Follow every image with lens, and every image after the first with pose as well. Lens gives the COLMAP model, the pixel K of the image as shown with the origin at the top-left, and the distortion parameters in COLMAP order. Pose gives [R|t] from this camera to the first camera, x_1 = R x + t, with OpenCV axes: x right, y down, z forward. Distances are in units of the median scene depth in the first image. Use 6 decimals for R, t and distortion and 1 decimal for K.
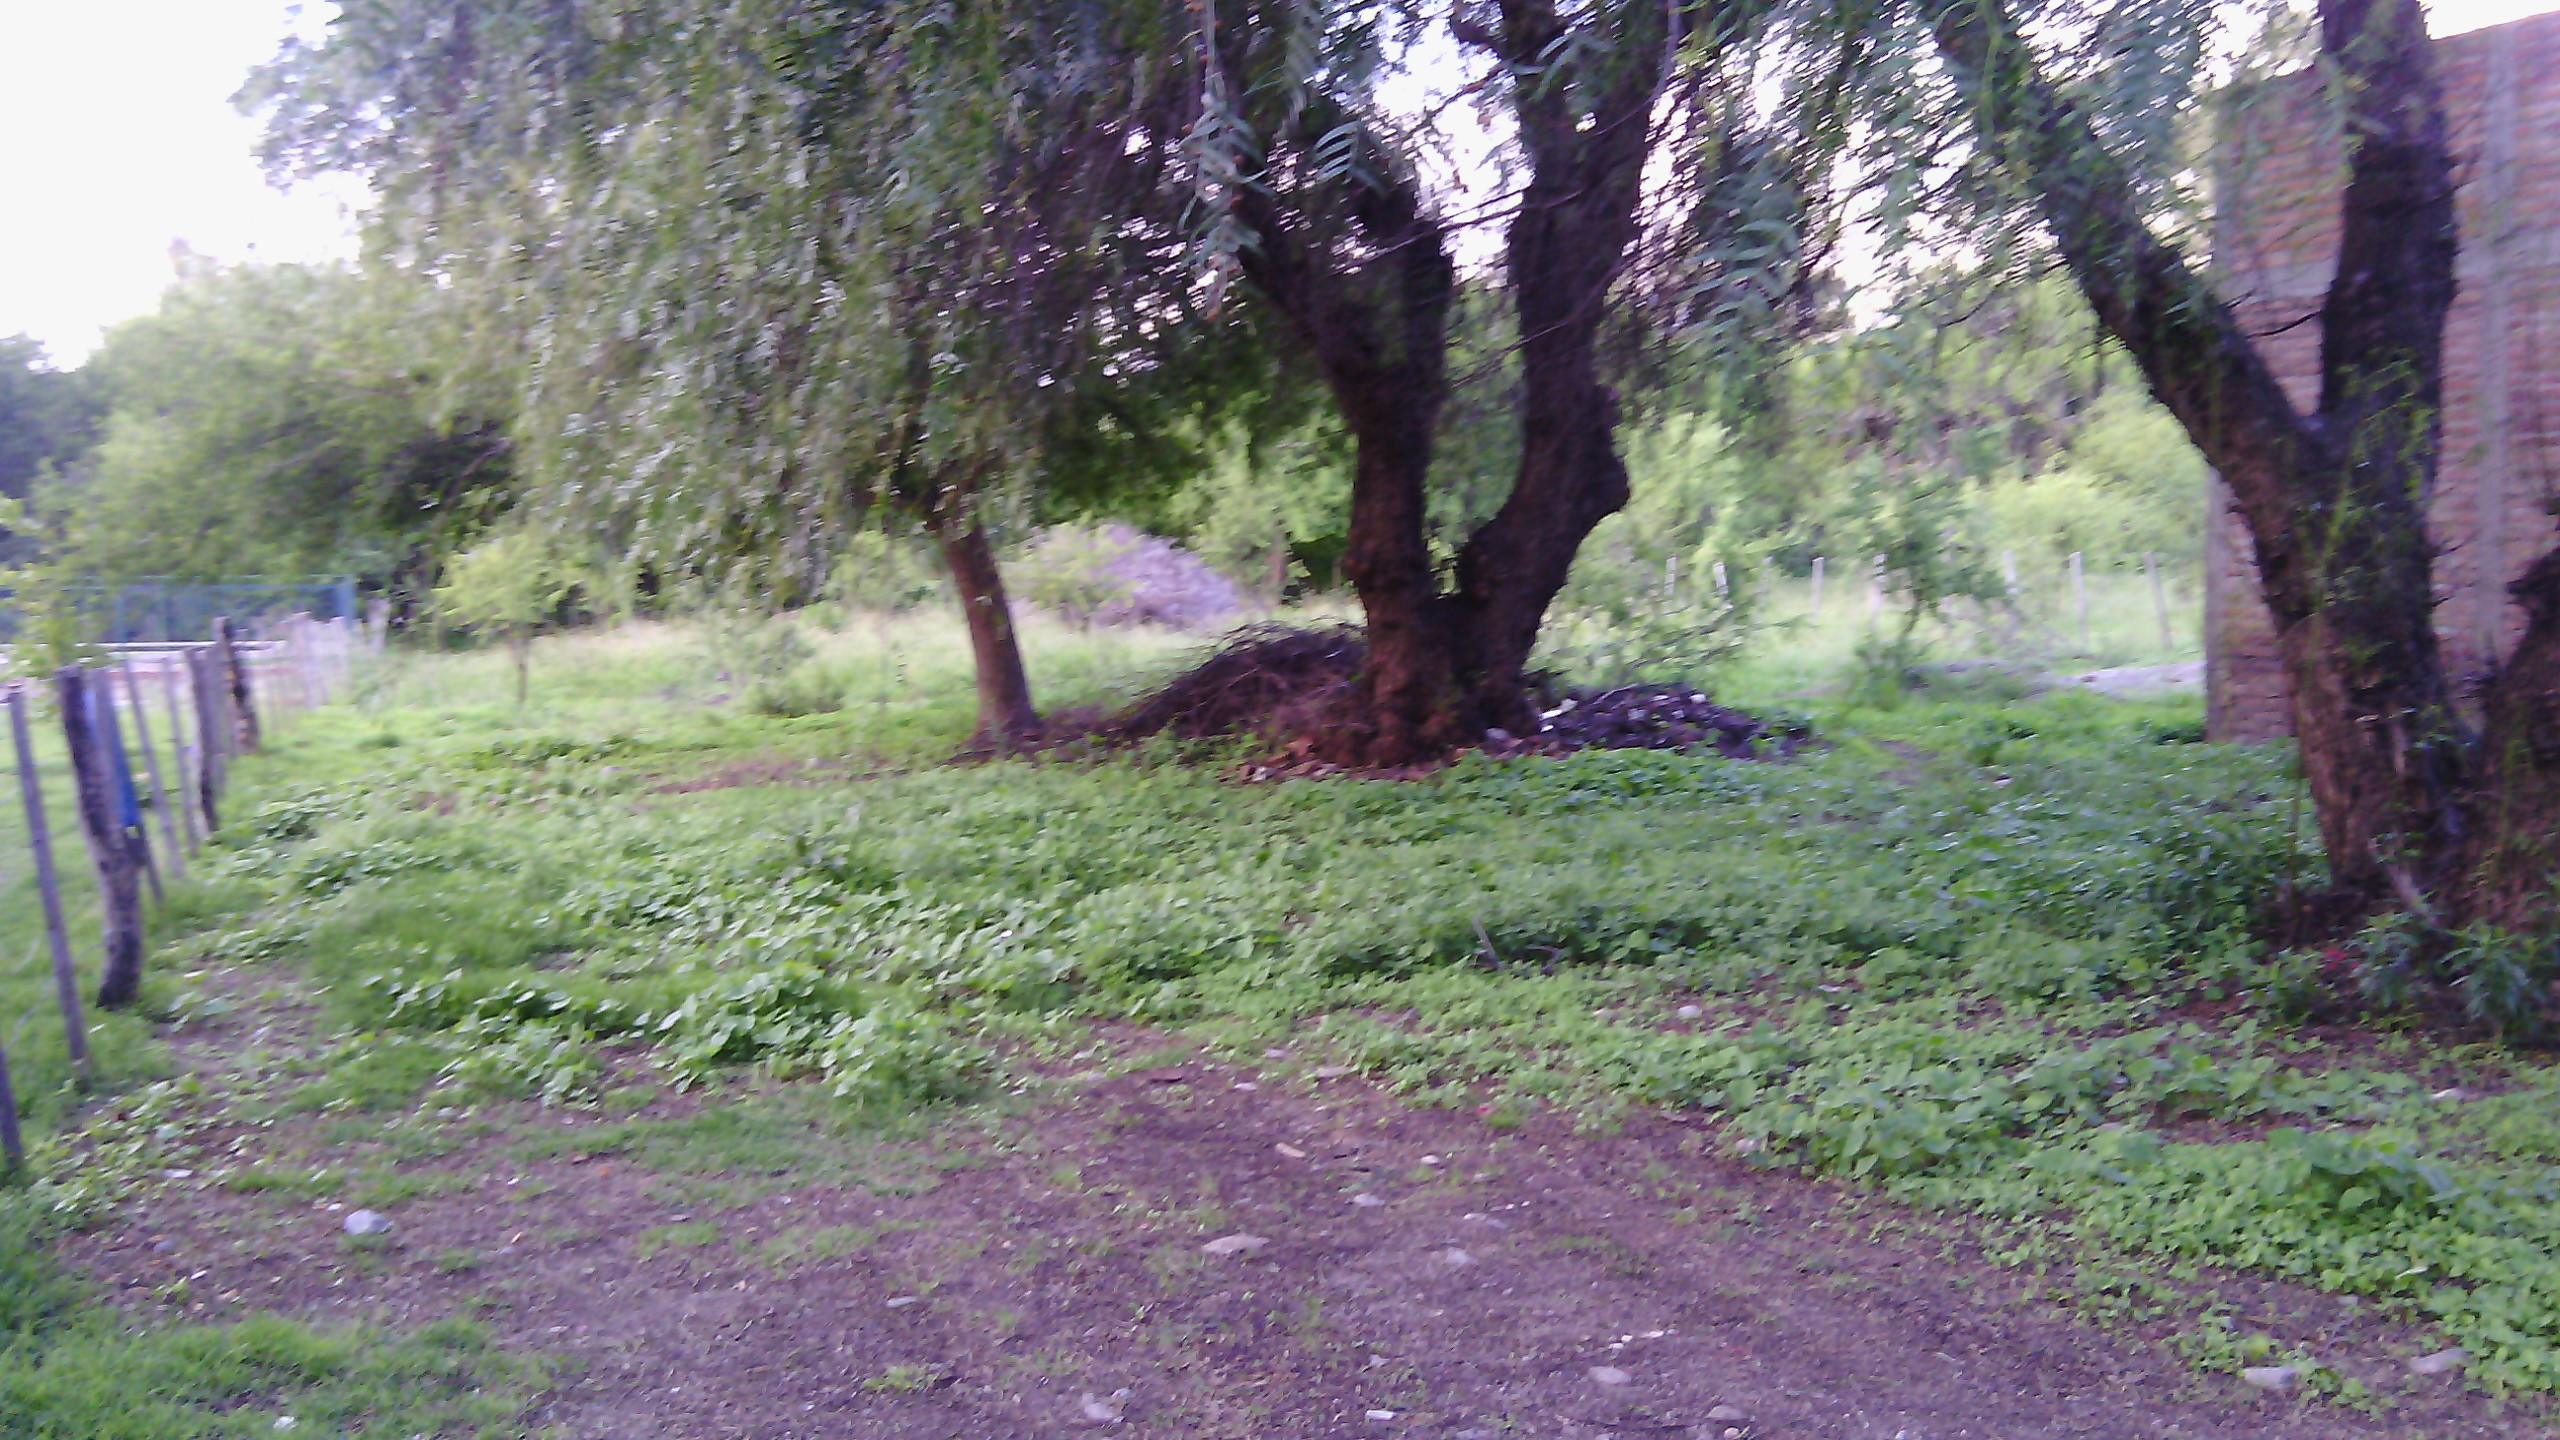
lens RADIAL K [[2402.0, 0, 1296.5], [0, 2402.0, 713.2], [0, 0, 1]] dist [0.113945, -0.260376]
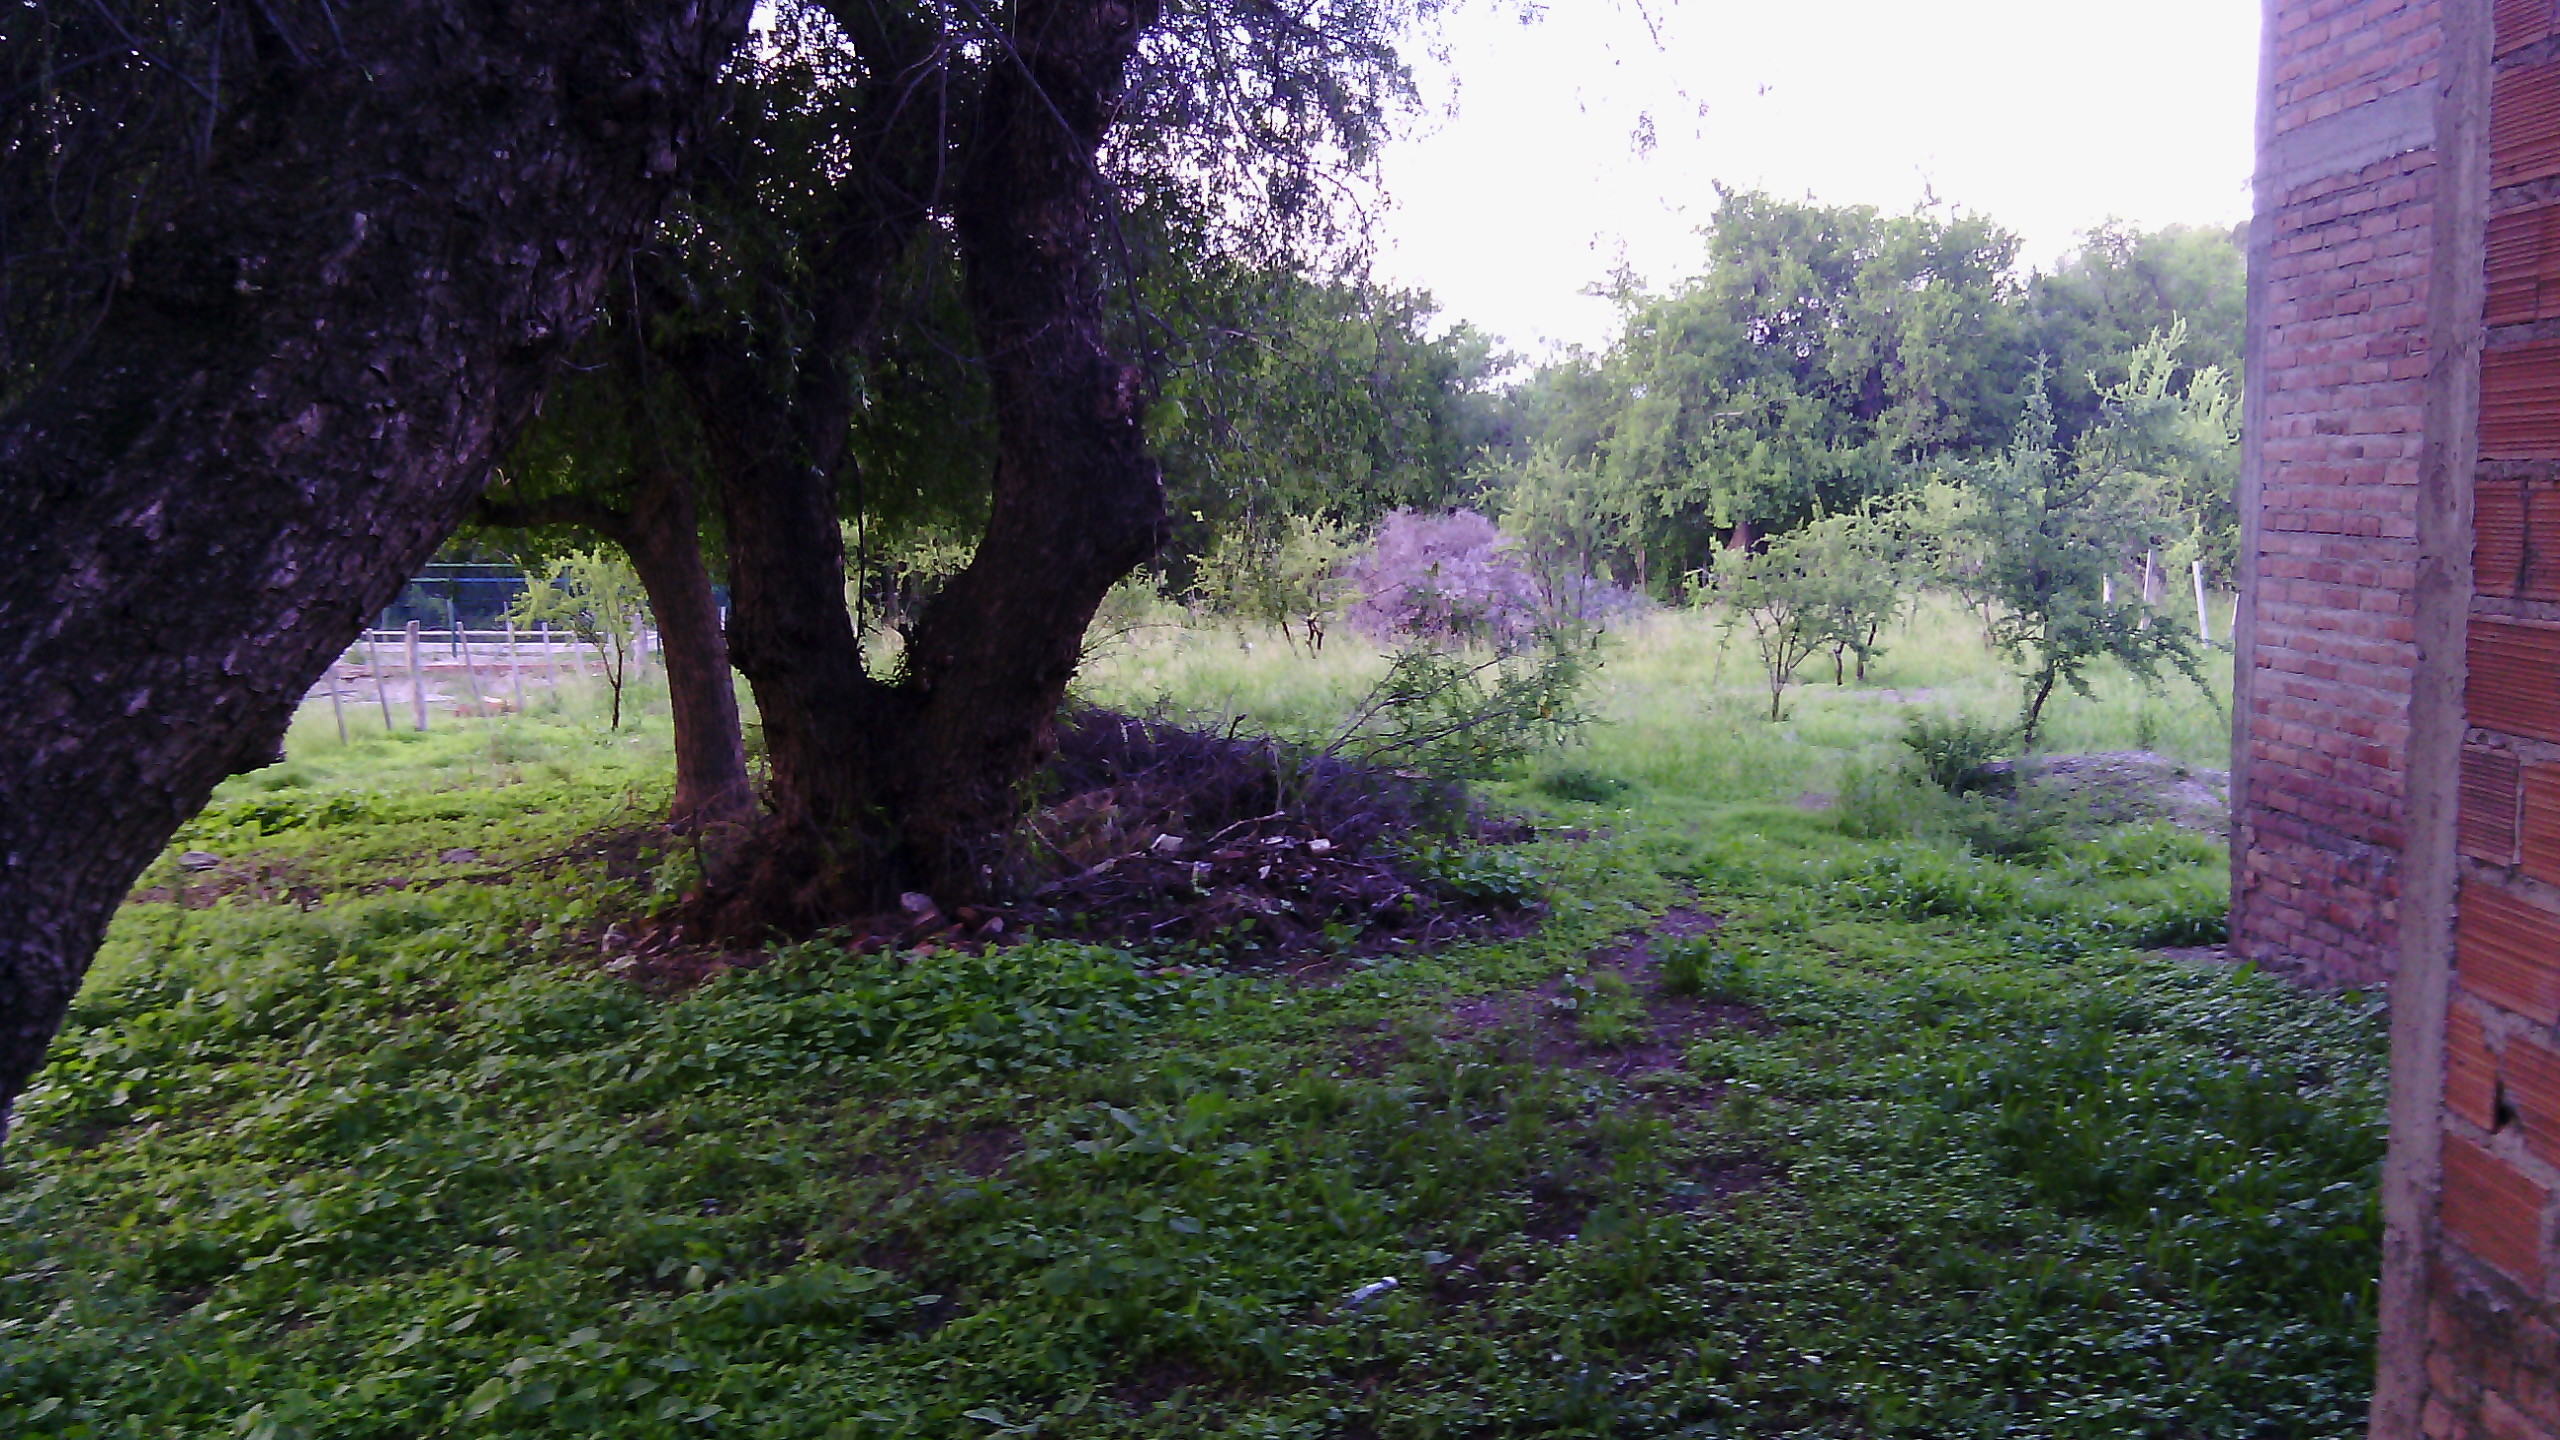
lens RADIAL K [[2418.1, 0, 1278.3], [0, 2418.1, 702.4], [0, 0, 1]] dist [0.132532, -0.339379]
pose [[0.951888, 0.023362, -0.305554, 0.347841], [-0.020058, 0.999702, 0.013949, -0.051568], [0.305789, -0.007149, 0.952072, 0.374247]]
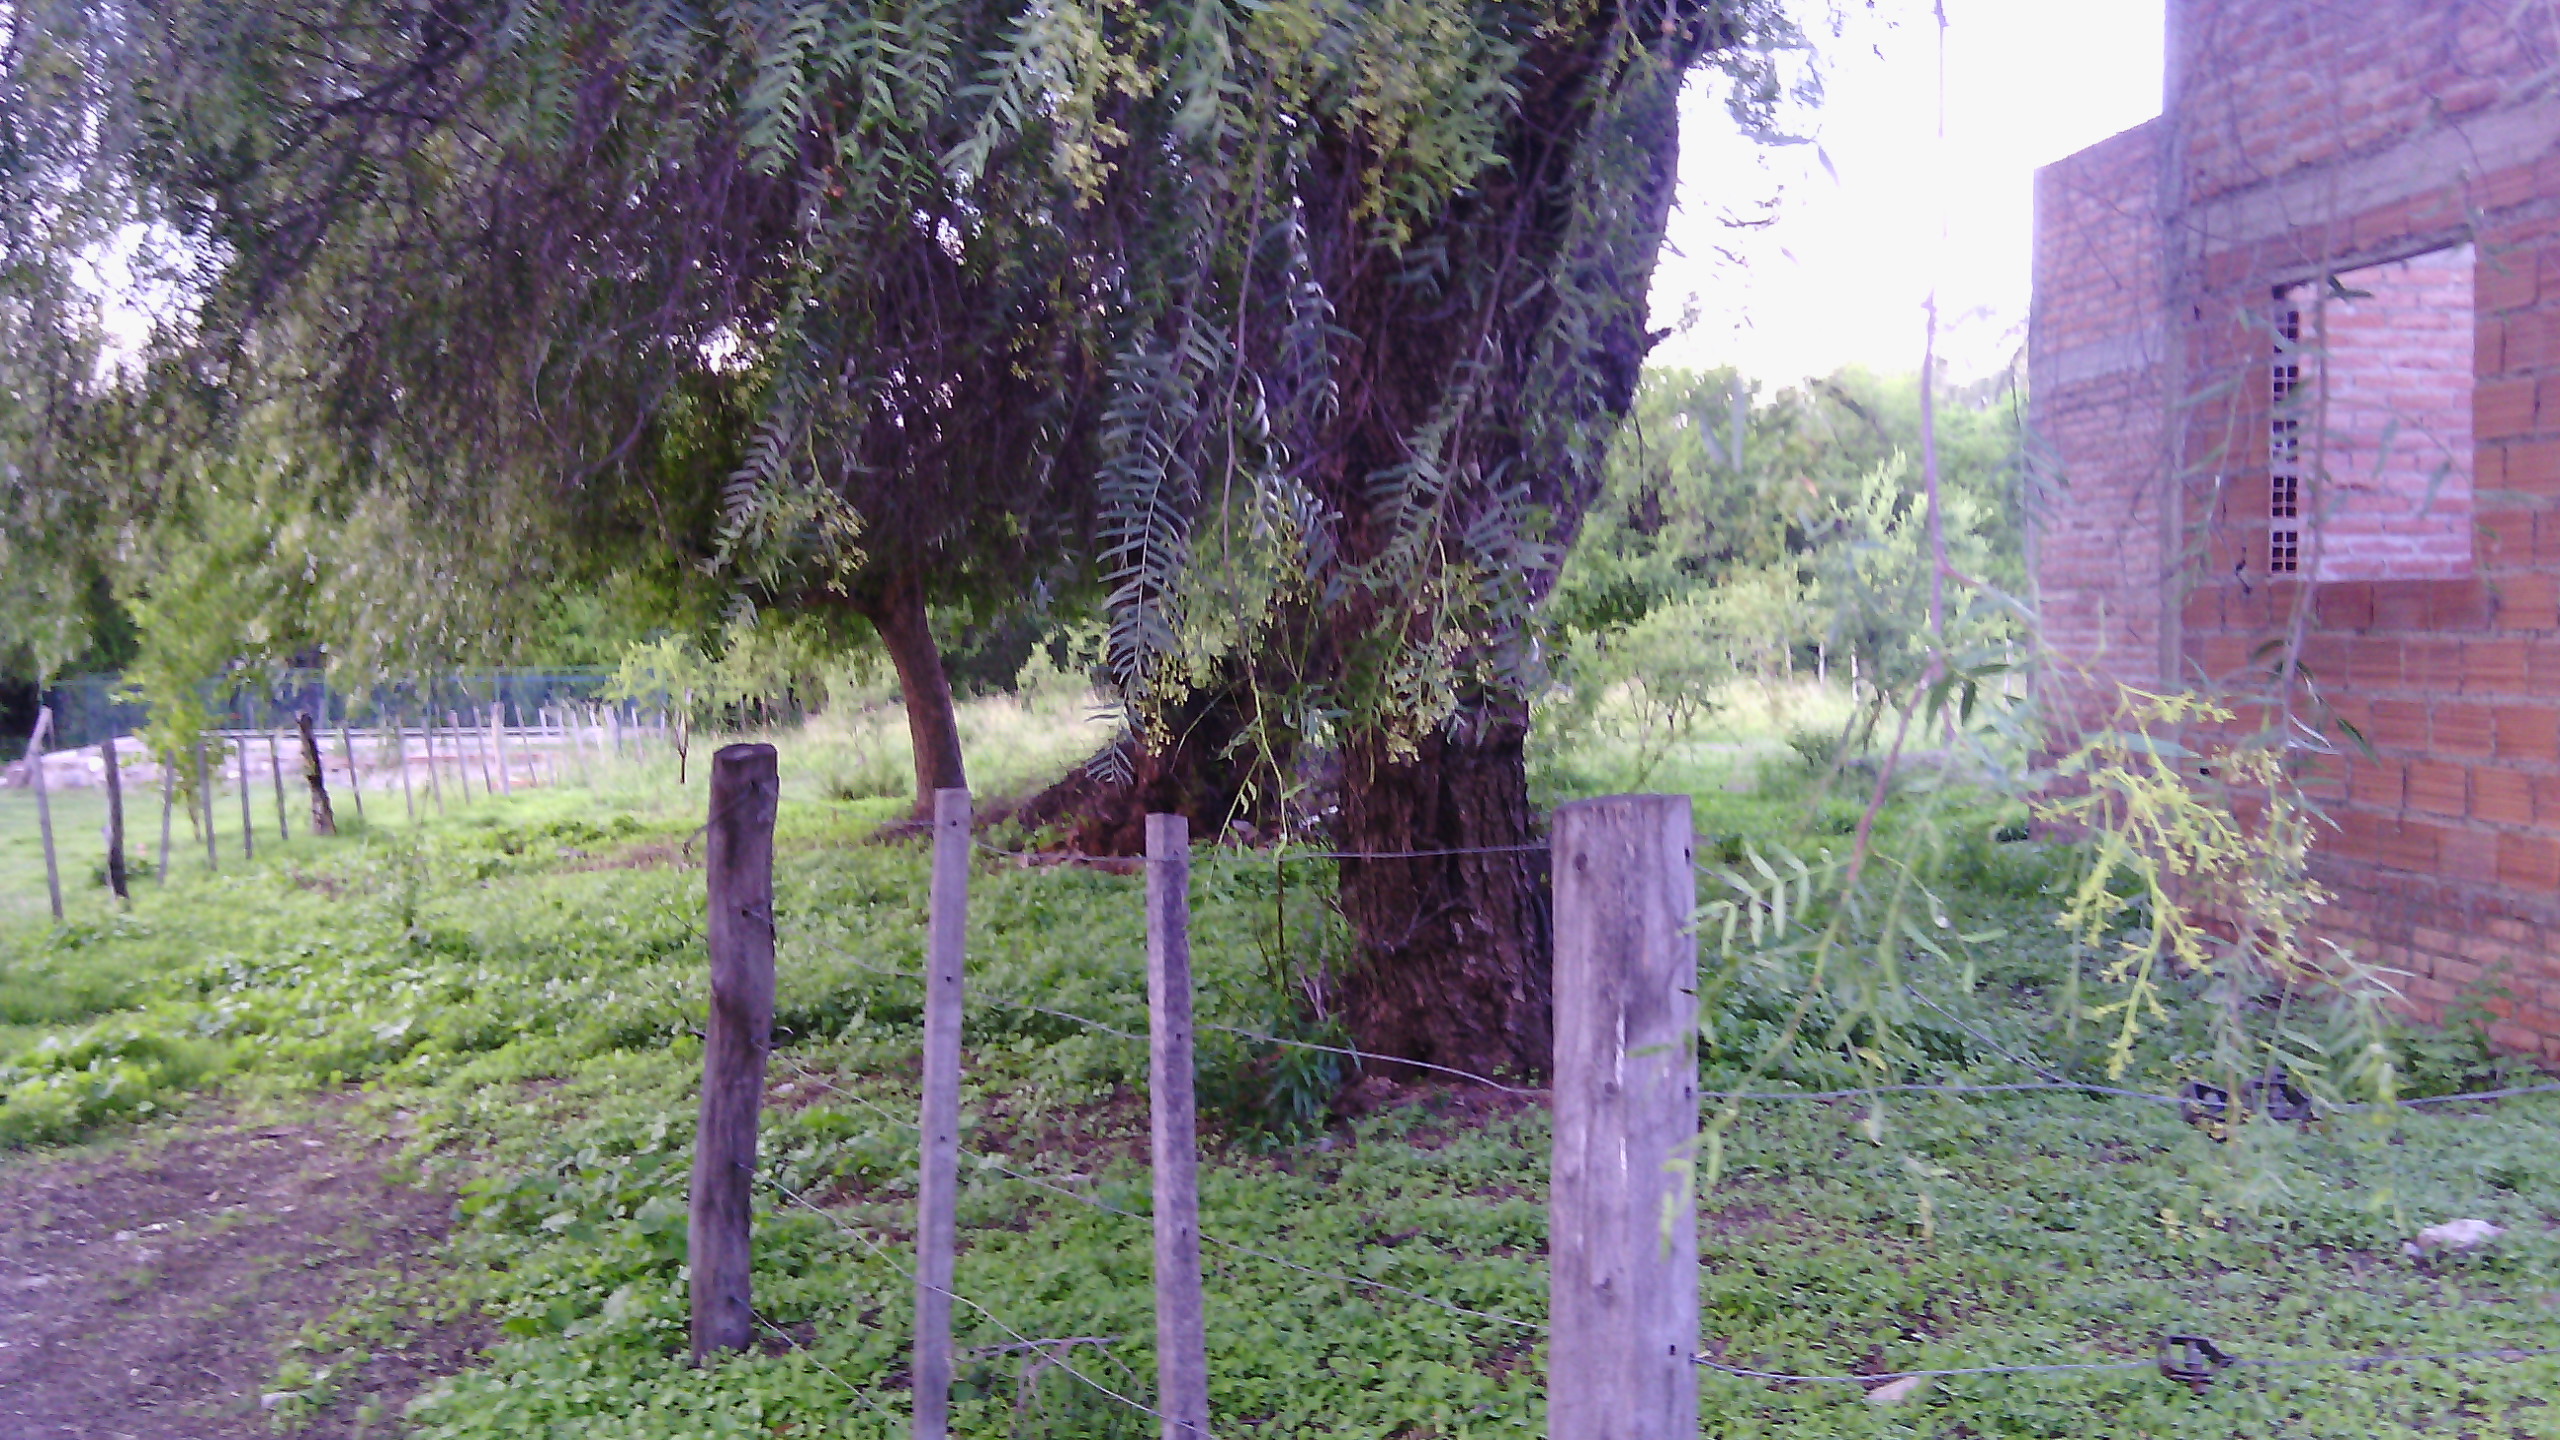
lens RADIAL K [[2418.1, 0, 1278.3], [0, 2418.1, 702.4], [0, 0, 1]] dist [0.132532, -0.339379]
pose [[0.981412, -0.001514, -0.191908, 0.279168], [-0.005714, 0.999295, -0.037108, -0.005361], [0.191829, 0.037515, 0.980711, -0.013806]]
